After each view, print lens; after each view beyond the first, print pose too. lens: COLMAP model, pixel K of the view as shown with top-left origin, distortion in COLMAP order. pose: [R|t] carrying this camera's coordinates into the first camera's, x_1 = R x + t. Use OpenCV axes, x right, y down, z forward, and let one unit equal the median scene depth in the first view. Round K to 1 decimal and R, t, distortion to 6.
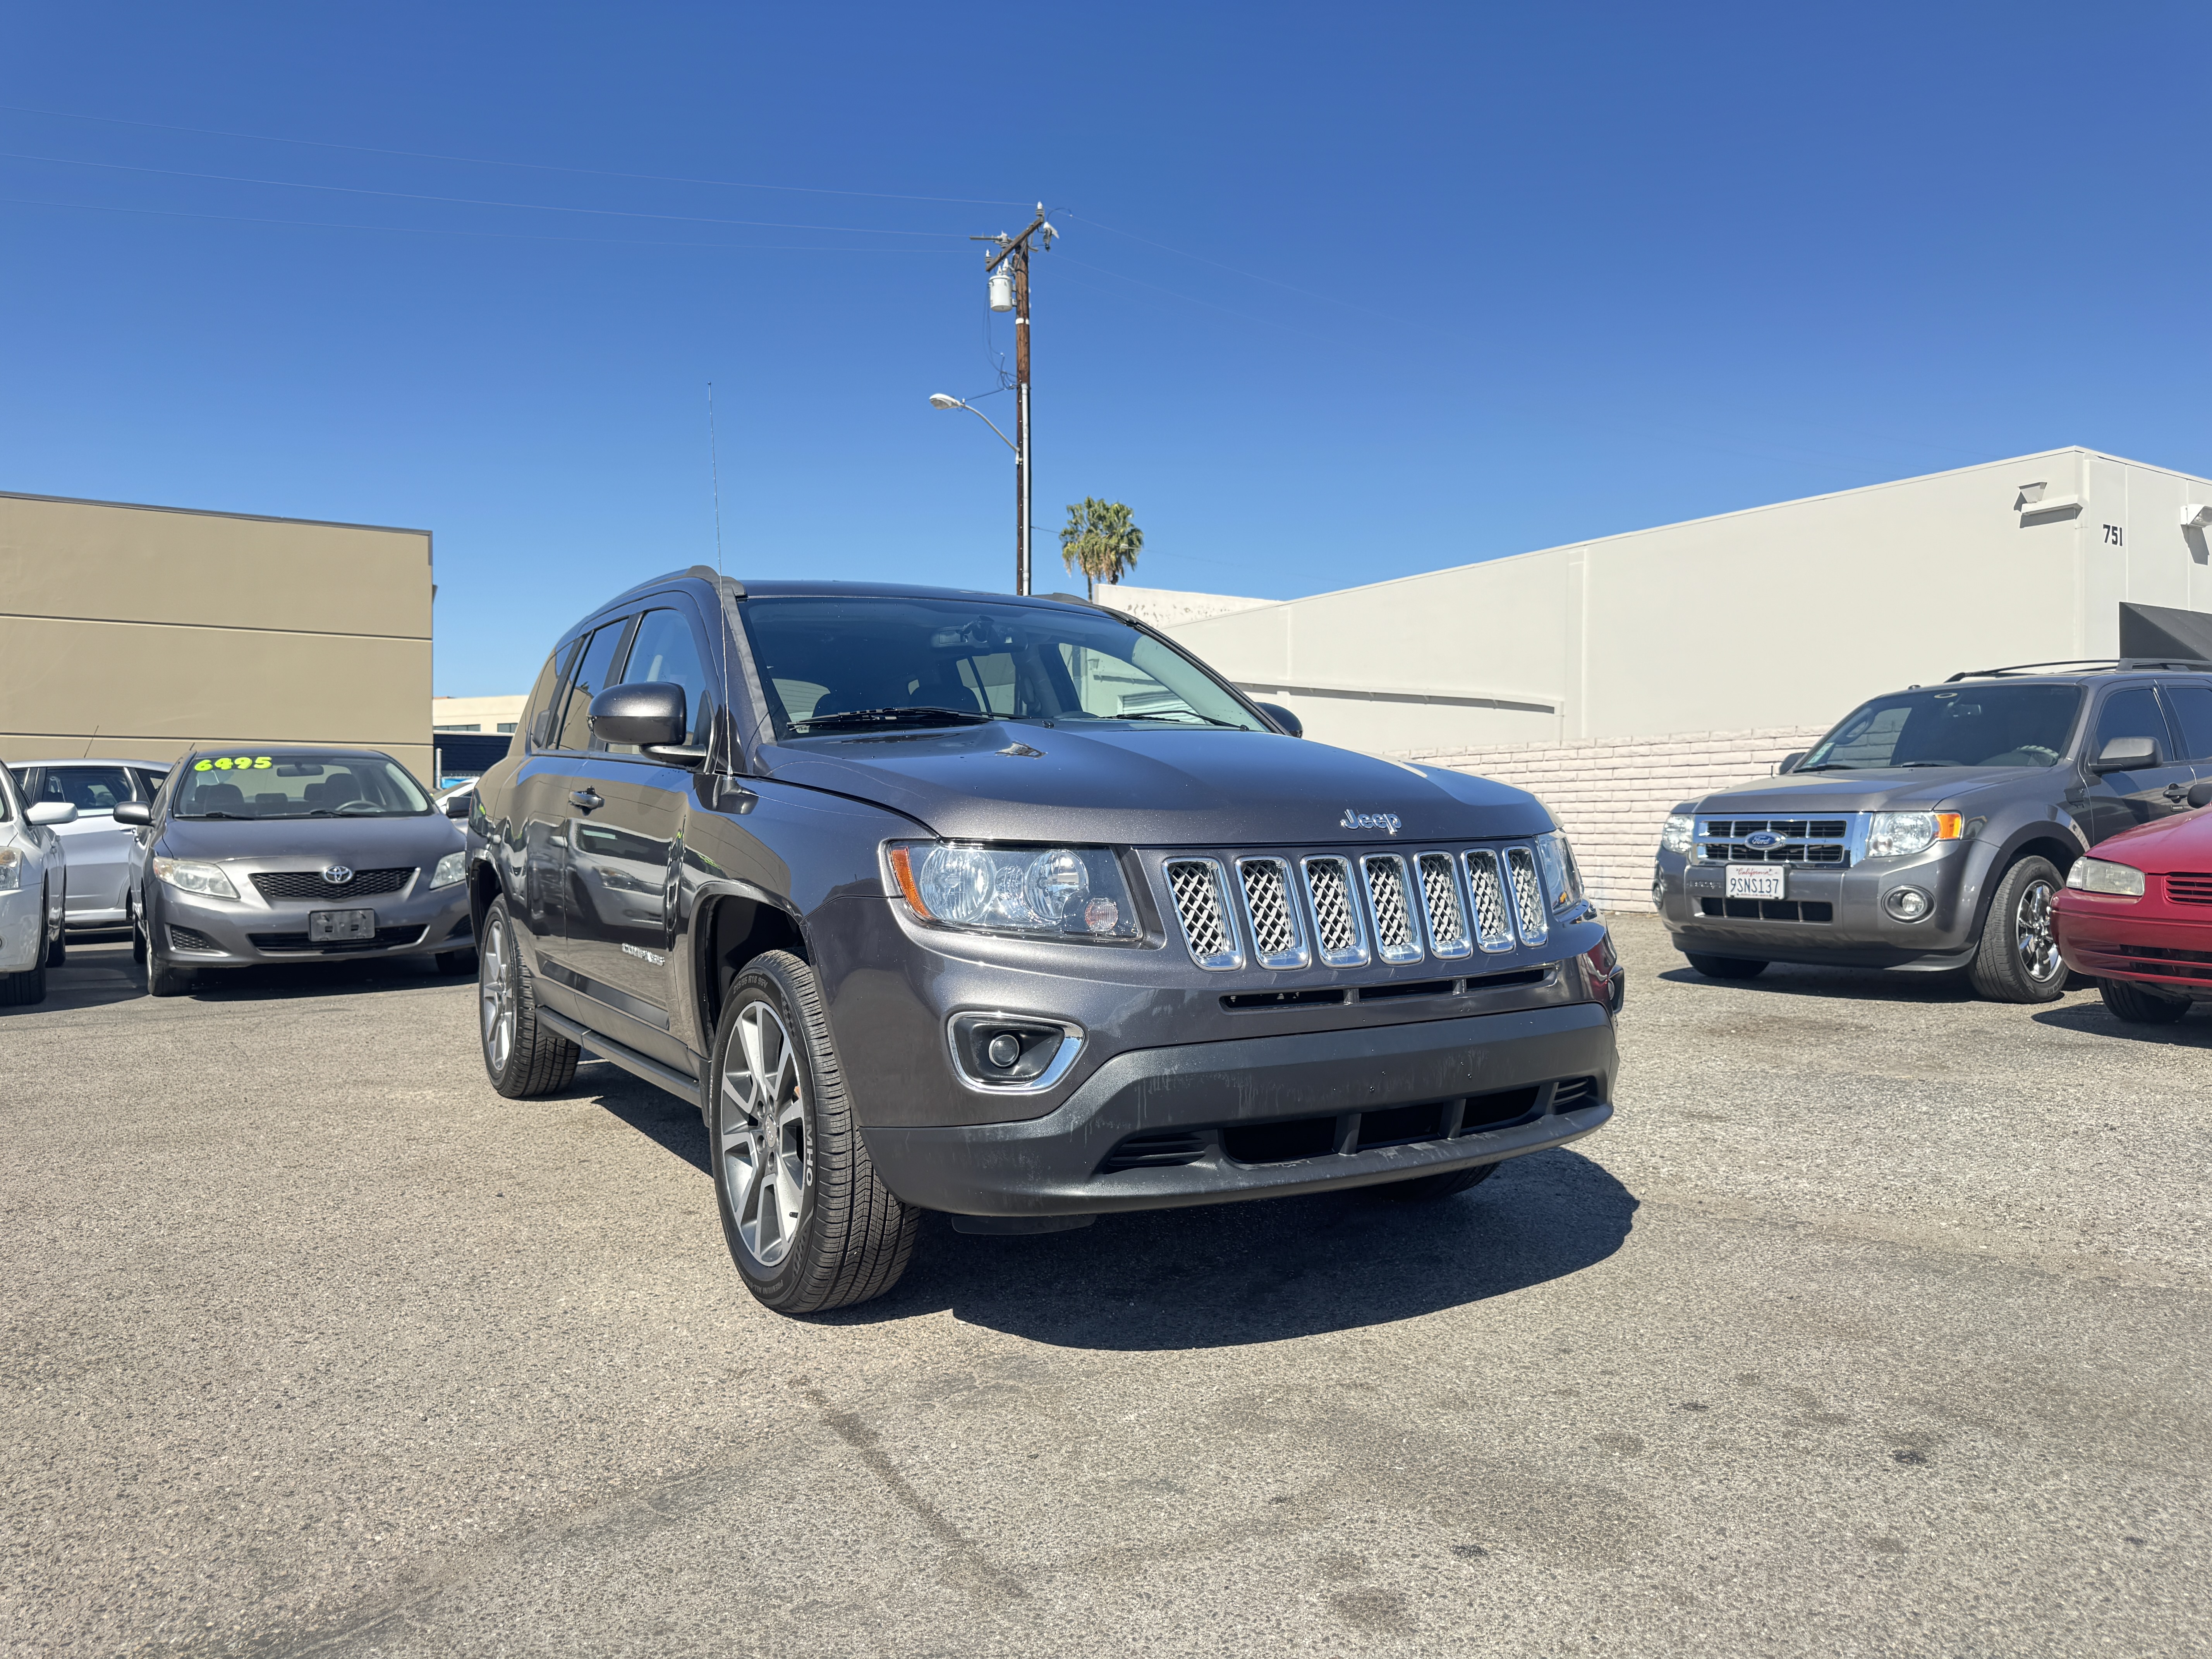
lens RADIAL K [[1572.5, 0, 1110.1], [0, 1572.5, 822.3], [0, 0, 1]] dist [0.032473, -0.042021]
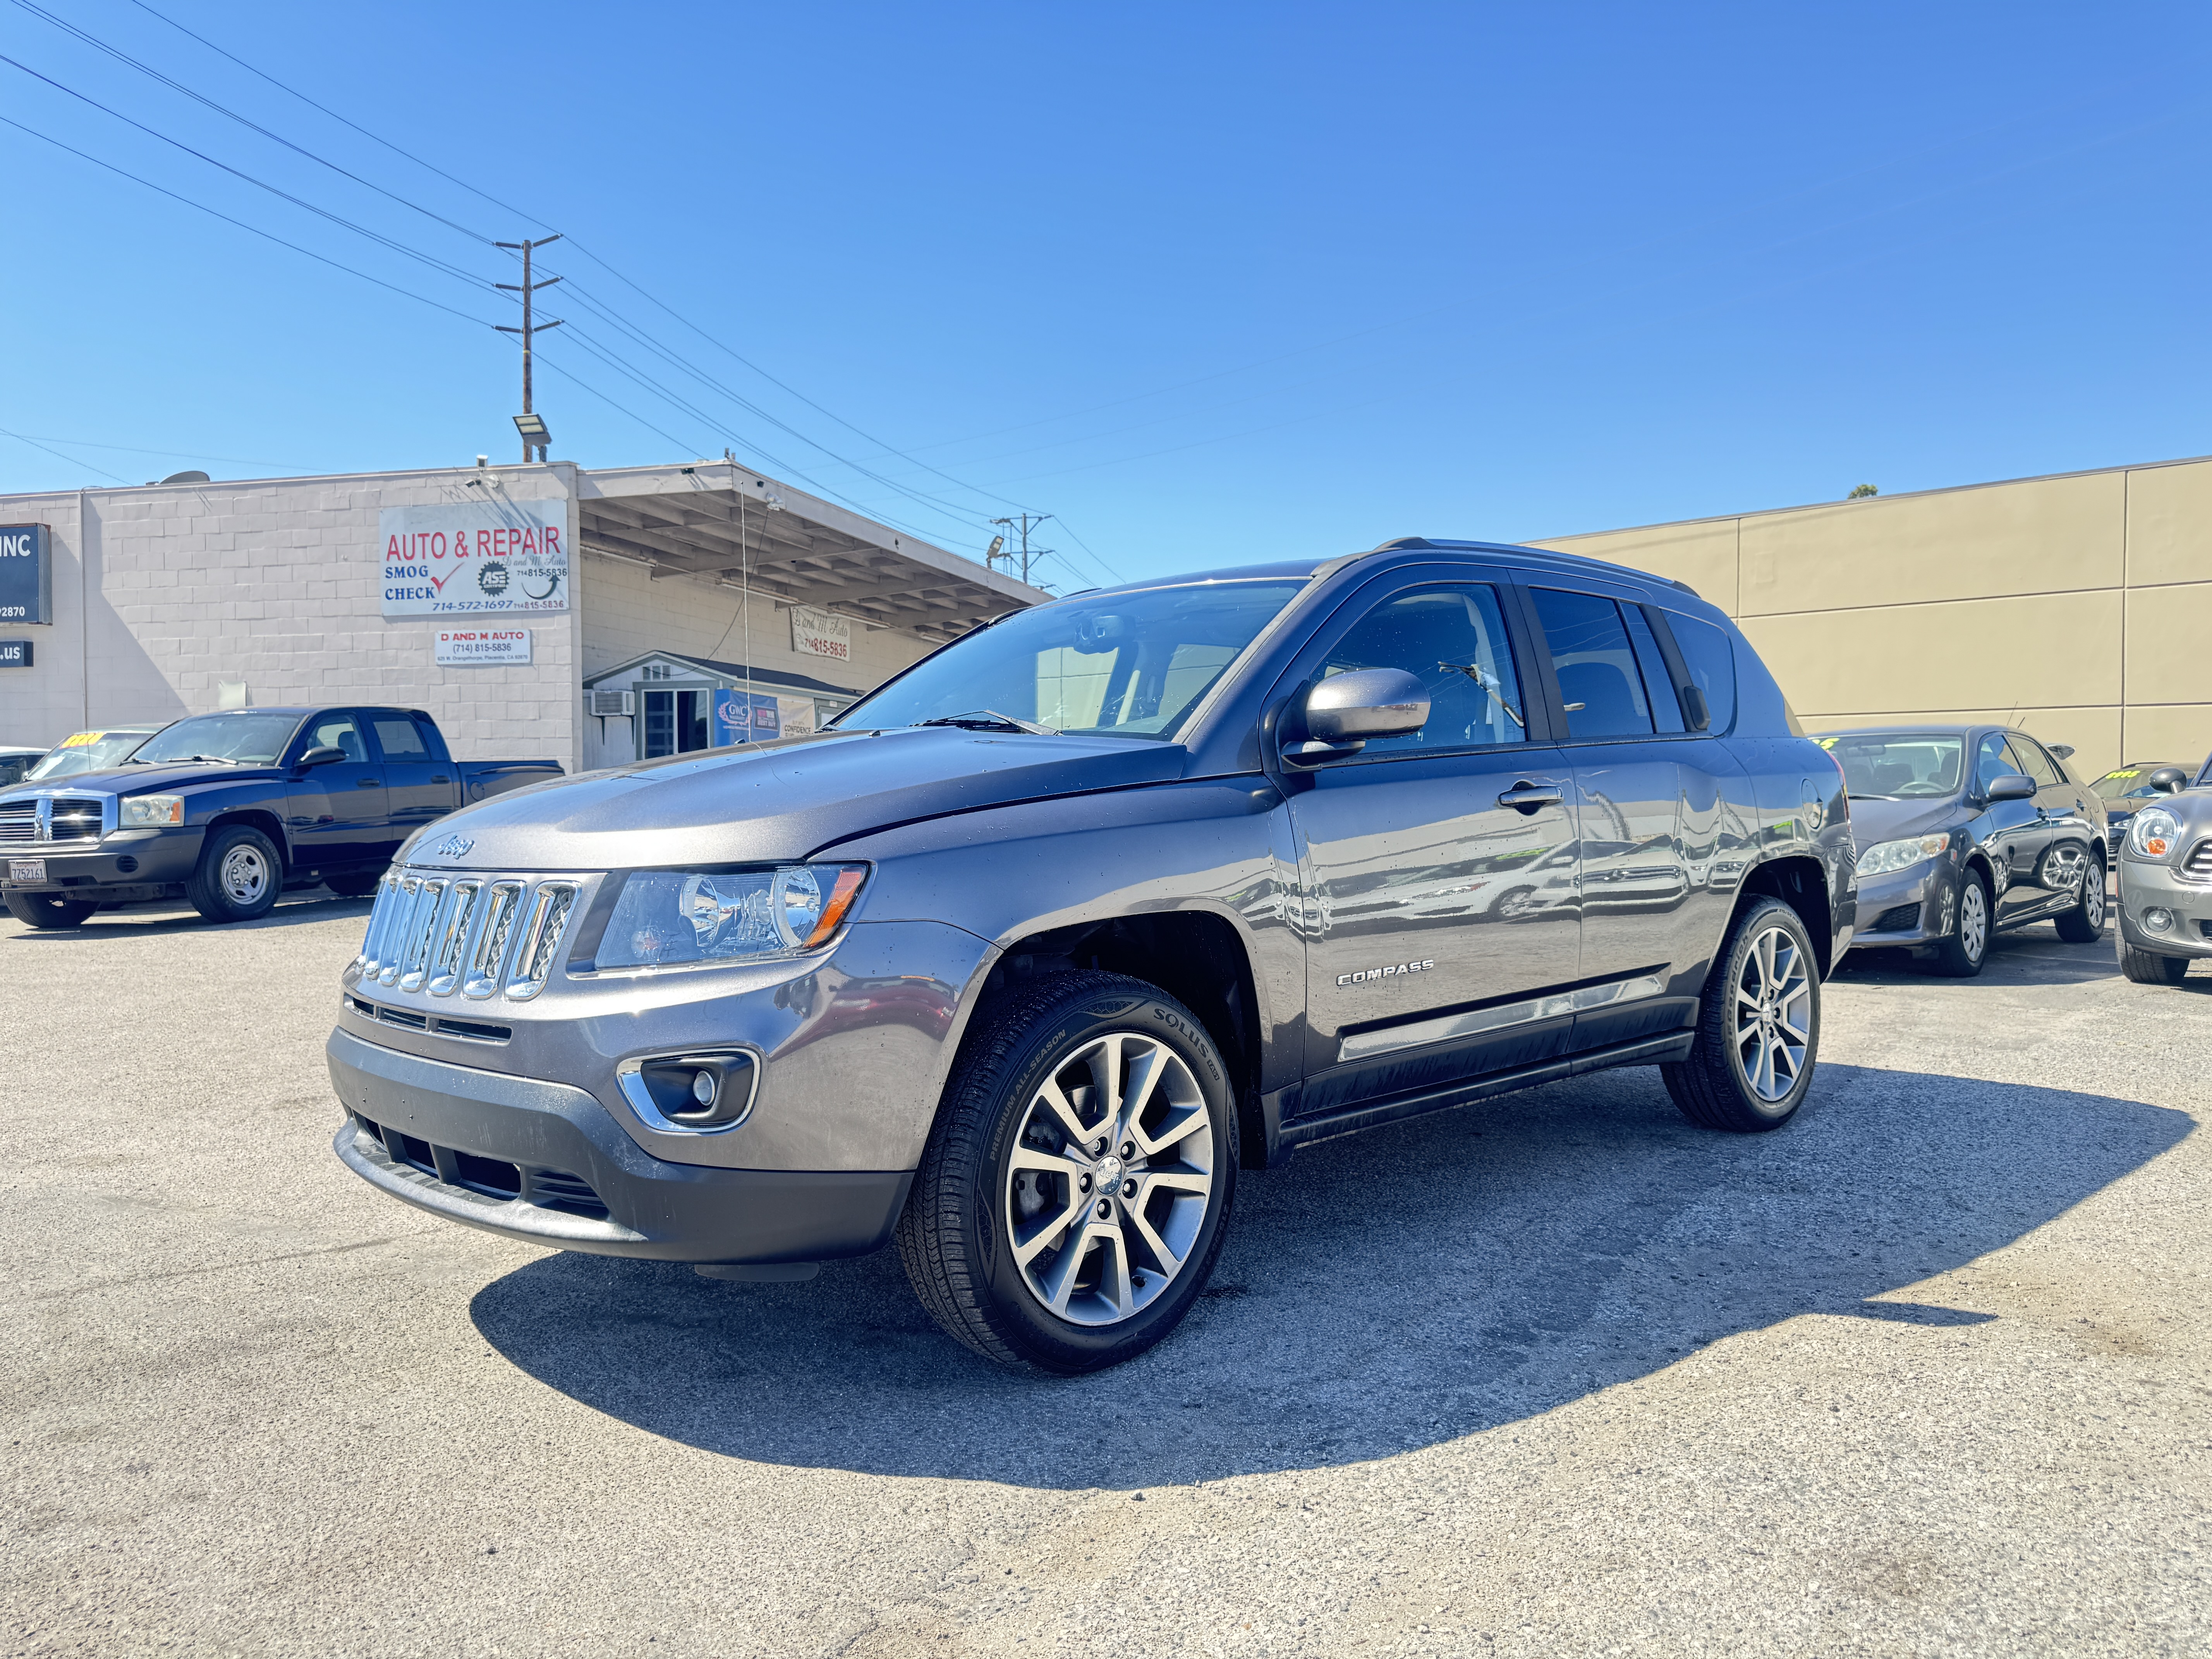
lens RADIAL K [[1572.5, 0, 1117.2], [0, 1572.5, 816.3], [0, 0, 1]] dist [0.032473, -0.042021]
pose [[0.213948, 0.016827, -0.976700, 1.118487], [0.002867, 0.999837, 0.017853, -0.034475], [0.976841, -0.006620, 0.213865, 1.076338]]
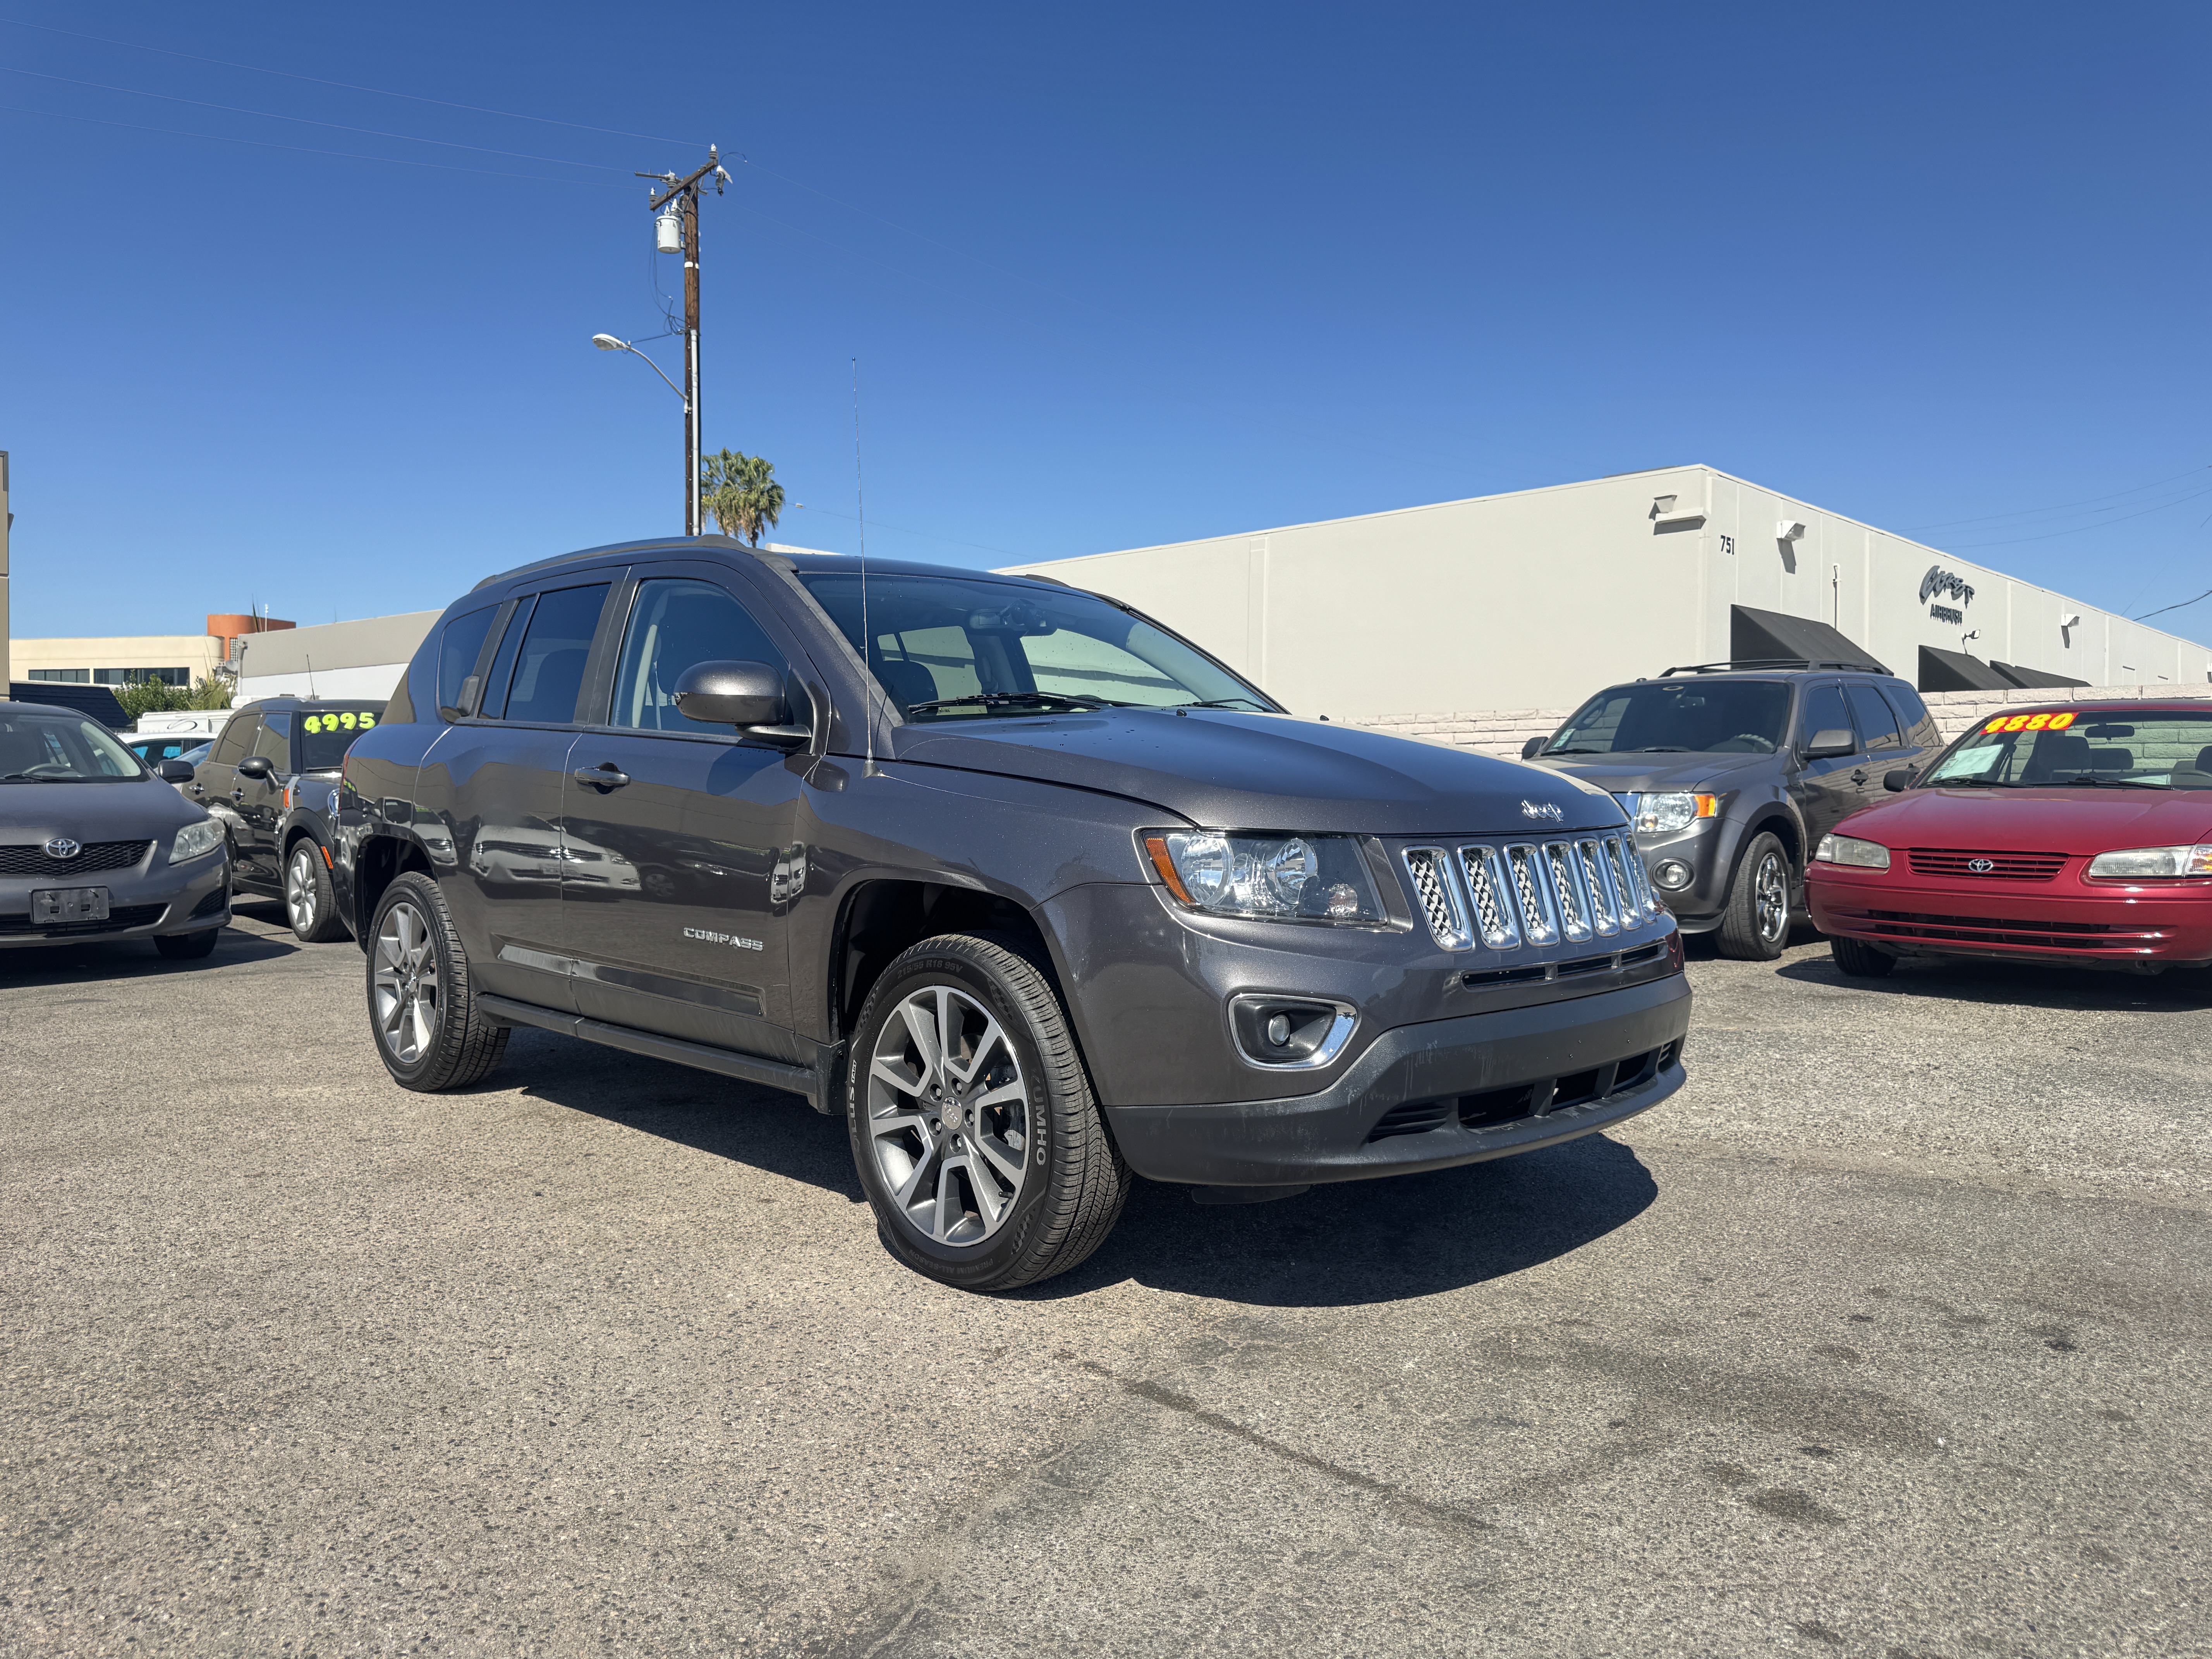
lens RADIAL K [[1572.5, 0, 1117.3], [0, 1572.5, 810.7], [0, 0, 1]] dist [0.032473, -0.042021]
pose [[0.971782, 0.005308, 0.235823, -0.343001], [-0.008651, 0.999876, 0.013147, -0.011941], [-0.235724, -0.014816, 0.971707, 0.001233]]
